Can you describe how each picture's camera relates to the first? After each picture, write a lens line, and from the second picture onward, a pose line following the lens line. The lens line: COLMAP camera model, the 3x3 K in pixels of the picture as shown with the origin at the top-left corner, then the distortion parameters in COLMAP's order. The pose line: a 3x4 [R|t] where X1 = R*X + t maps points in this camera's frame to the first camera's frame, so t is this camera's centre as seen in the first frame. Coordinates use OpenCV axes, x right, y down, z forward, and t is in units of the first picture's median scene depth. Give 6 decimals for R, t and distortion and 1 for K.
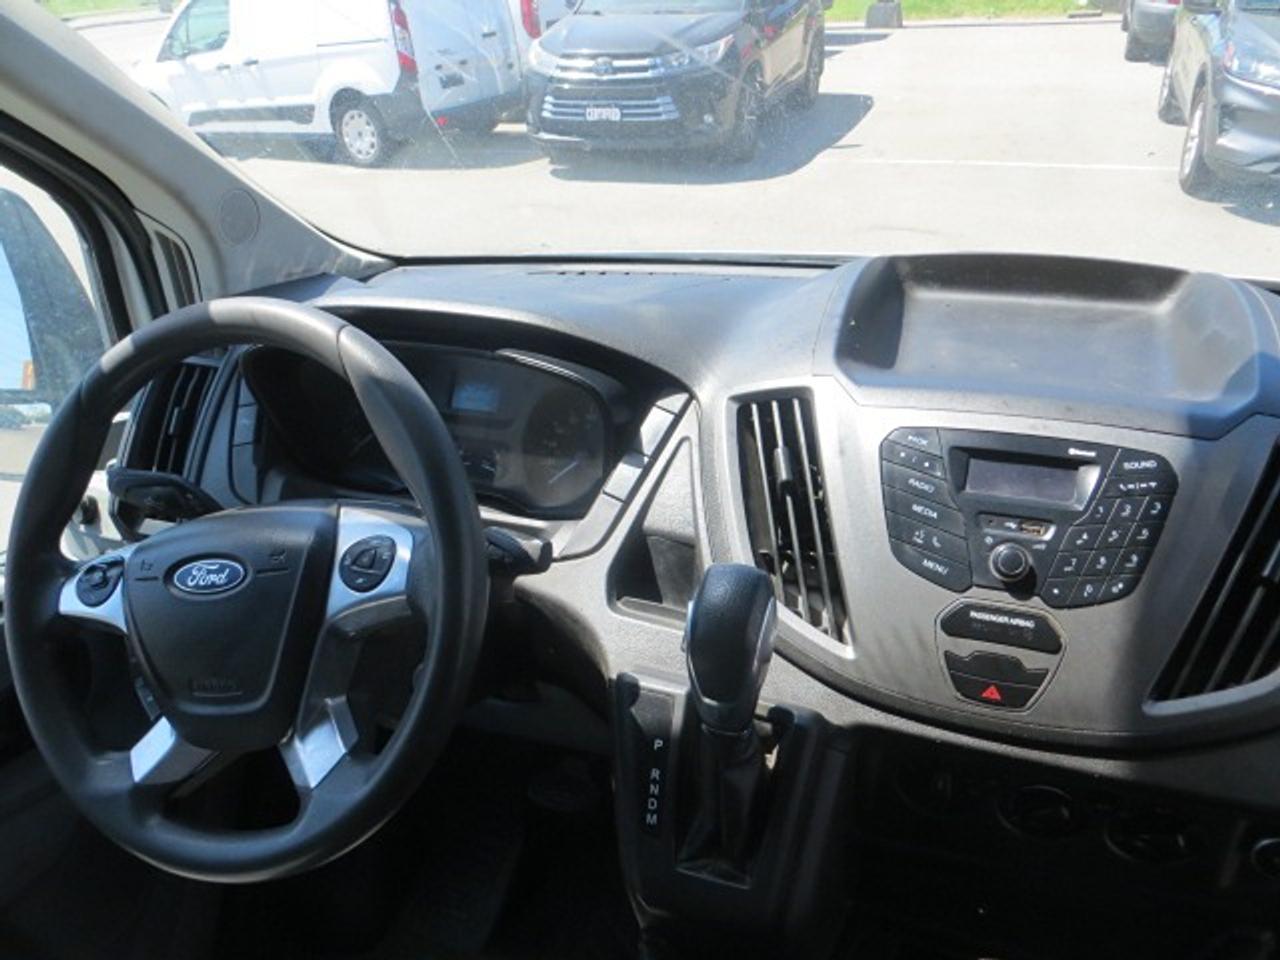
lens RADIAL K [[957.7, 0, 640.0], [0, 957.7, 480.0], [0, 0, 1]] dist [-0.008026, -0.004336]
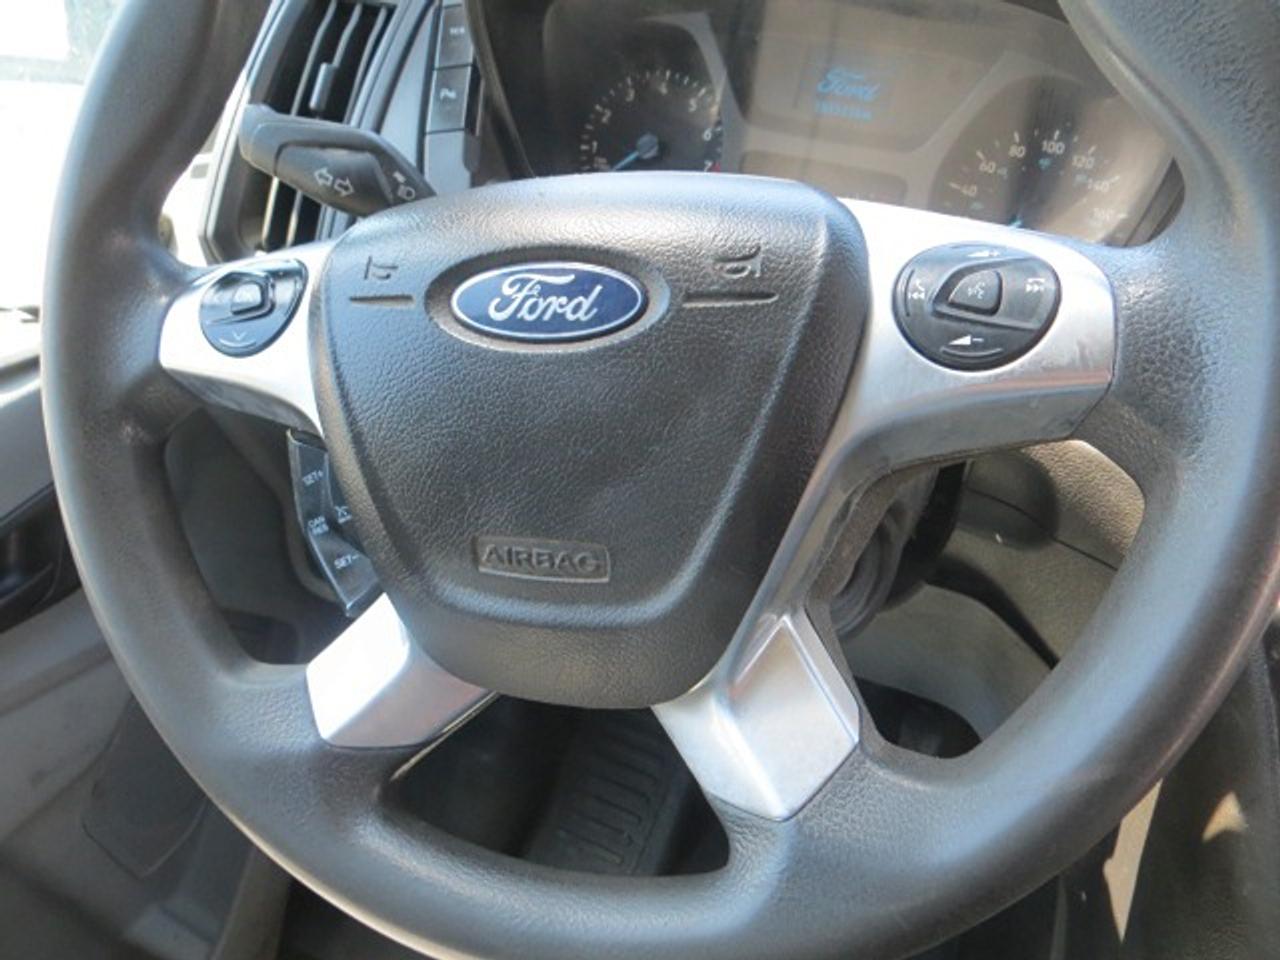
lens RADIAL K [[957.7, 0, 640.0], [0, 957.7, 480.0], [0, 0, 1]] dist [-0.008026, -0.004336]
pose [[0.994410, 0.104972, 0.011370, -0.268925], [-0.105549, 0.985451, 0.133211, 0.078023], [0.002779, -0.133666, 0.991023, 0.378419]]
